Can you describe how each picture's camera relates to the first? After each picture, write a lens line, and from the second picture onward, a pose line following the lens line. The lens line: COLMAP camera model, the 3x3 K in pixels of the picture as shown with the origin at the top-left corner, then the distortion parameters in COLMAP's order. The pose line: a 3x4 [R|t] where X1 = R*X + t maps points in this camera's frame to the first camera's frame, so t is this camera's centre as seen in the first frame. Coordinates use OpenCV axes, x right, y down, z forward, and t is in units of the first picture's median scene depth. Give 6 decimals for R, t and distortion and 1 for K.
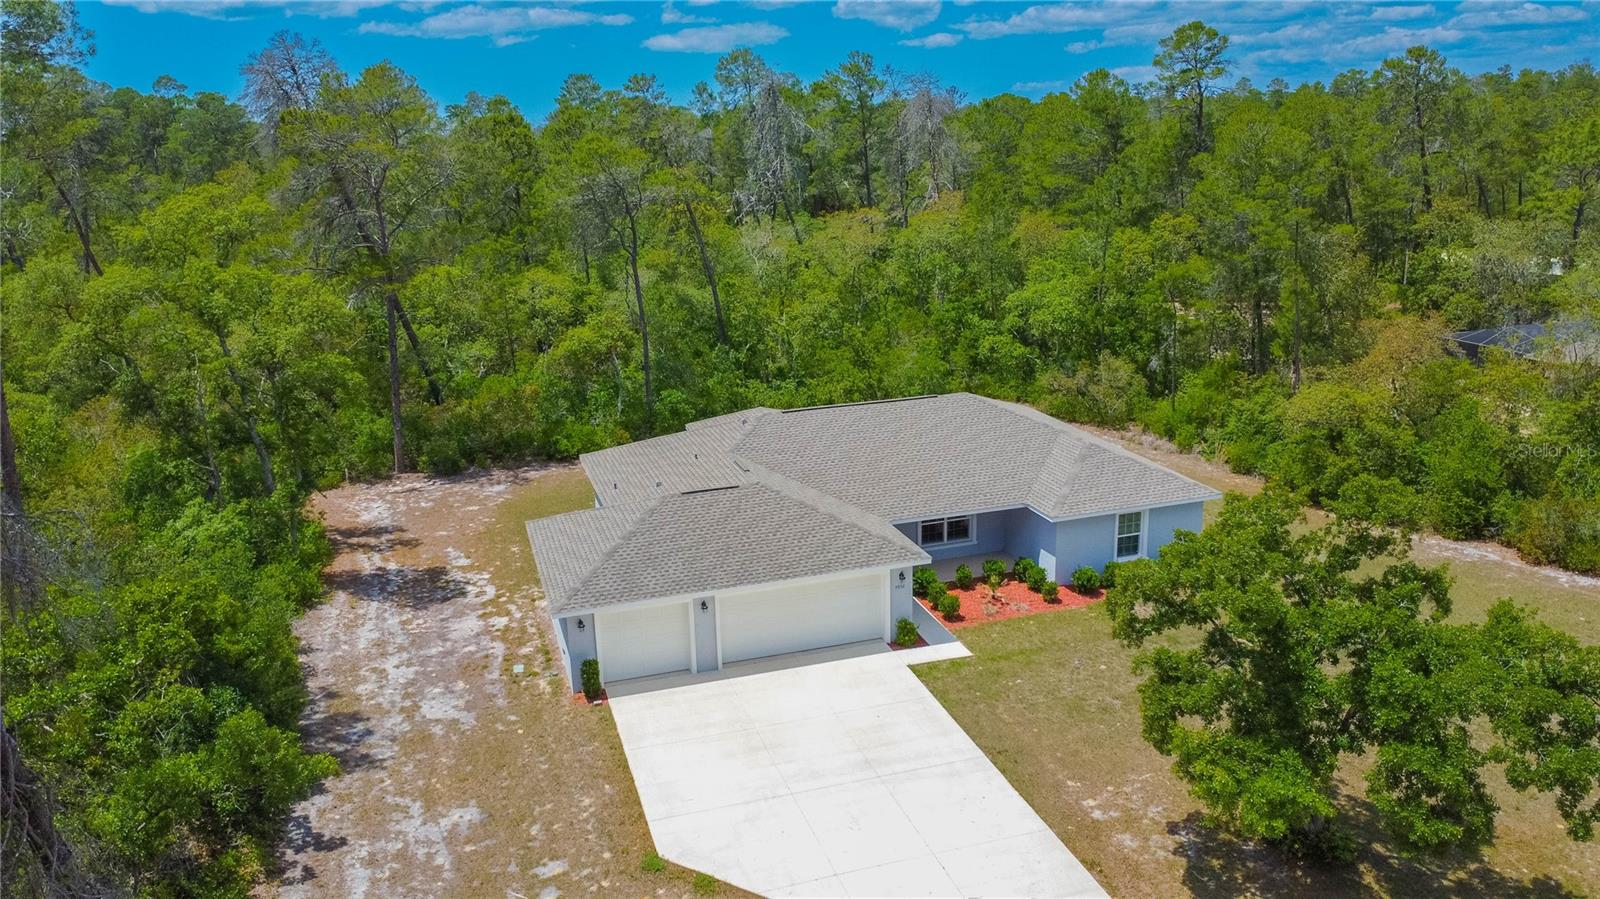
lens RADIAL K [[1159.8, 0, 791.5], [0, 1159.8, 446.8], [0, 0, 1]] dist [-0.030613, -0.002588]
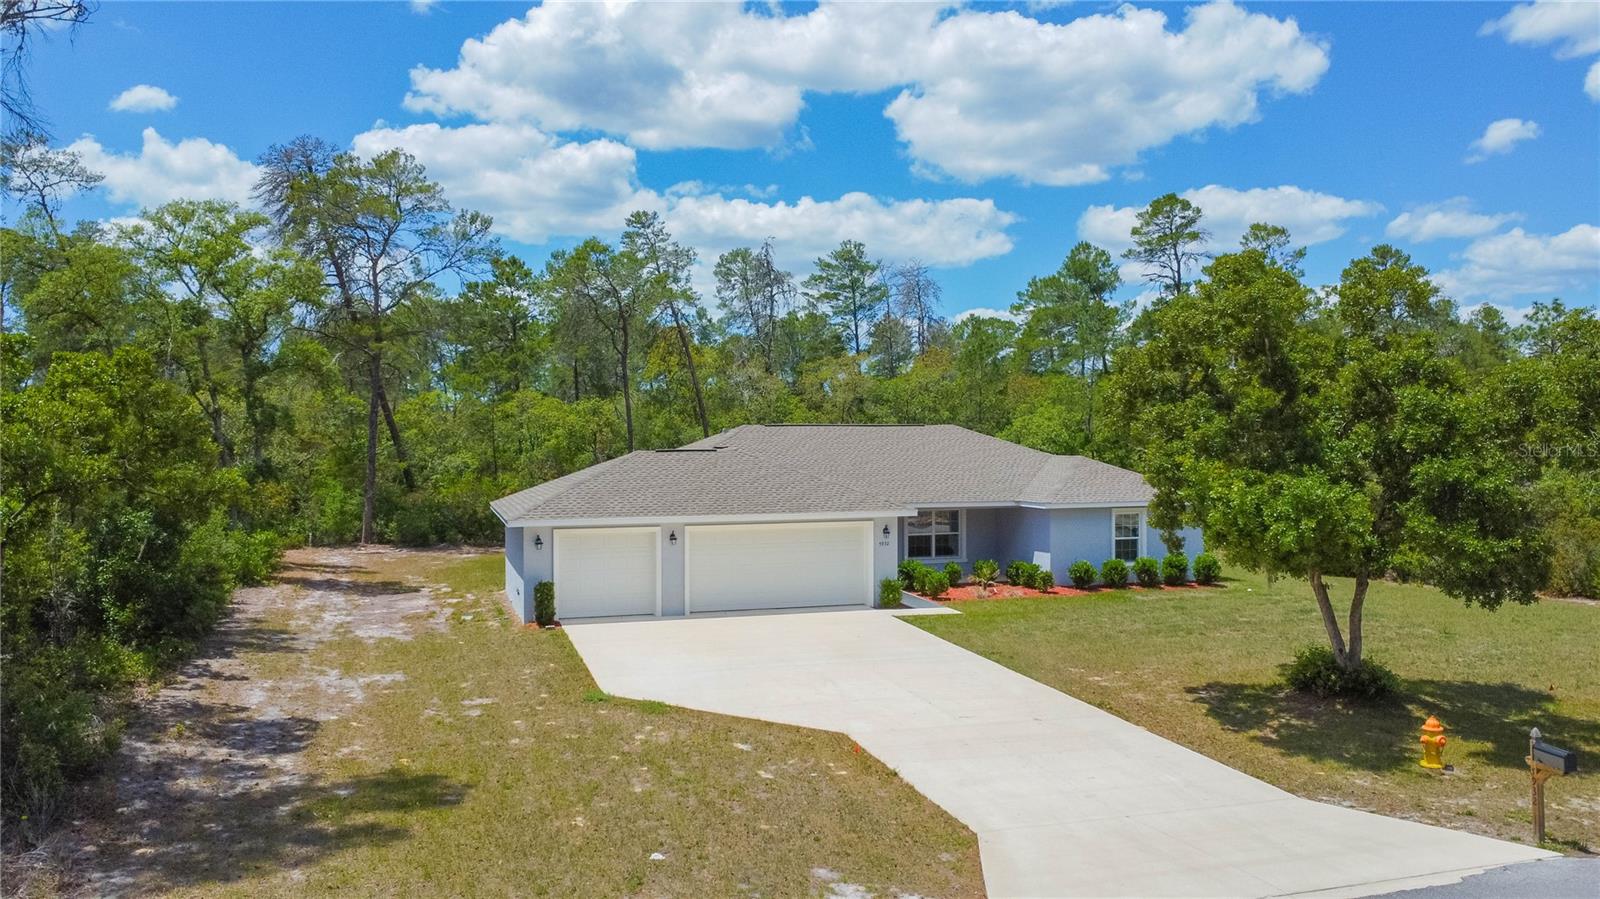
lens RADIAL K [[1159.8, 0, 791.5], [0, 1159.8, 446.8], [0, 0, 1]] dist [-0.030613, -0.002588]
pose [[0.999609, 0.027762, 0.003238, 0.013041], [-0.025976, 0.965503, -0.259093, 0.273628], [-0.010319, 0.258907, 0.965847, 0.074123]]
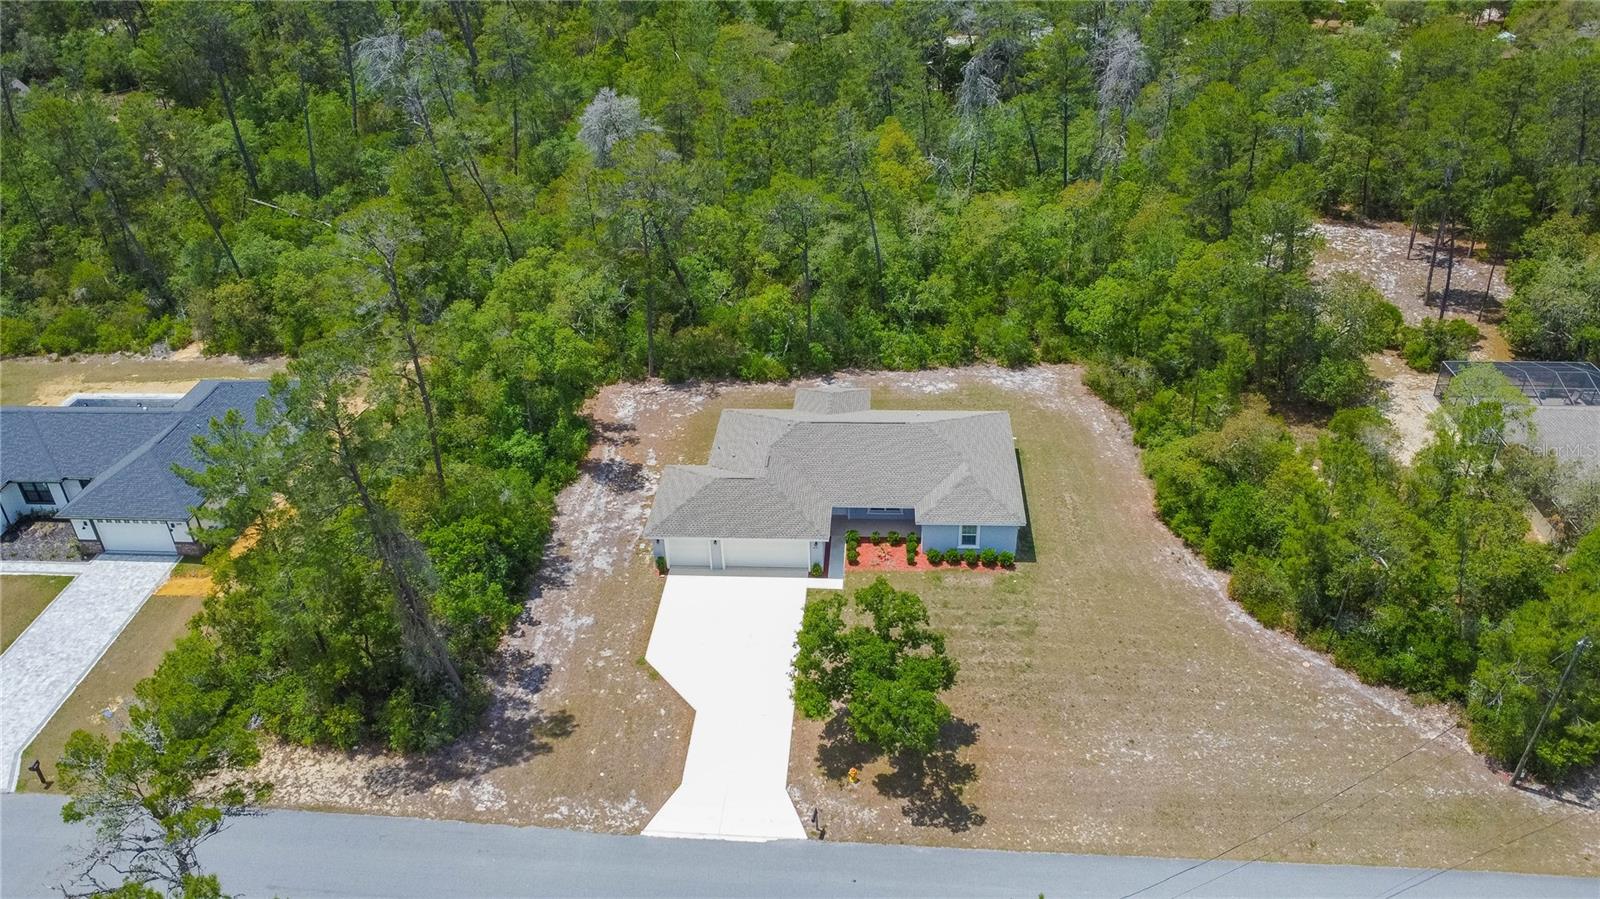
lens RADIAL K [[1159.8, 0, 791.5], [0, 1159.8, 446.8], [0, 0, 1]] dist [-0.030613, -0.002588]
pose [[0.927573, 0.188775, -0.322447, 0.629553], [-0.090944, 0.951098, 0.295198, -0.596153], [0.362405, -0.244493, 0.899381, -0.726148]]
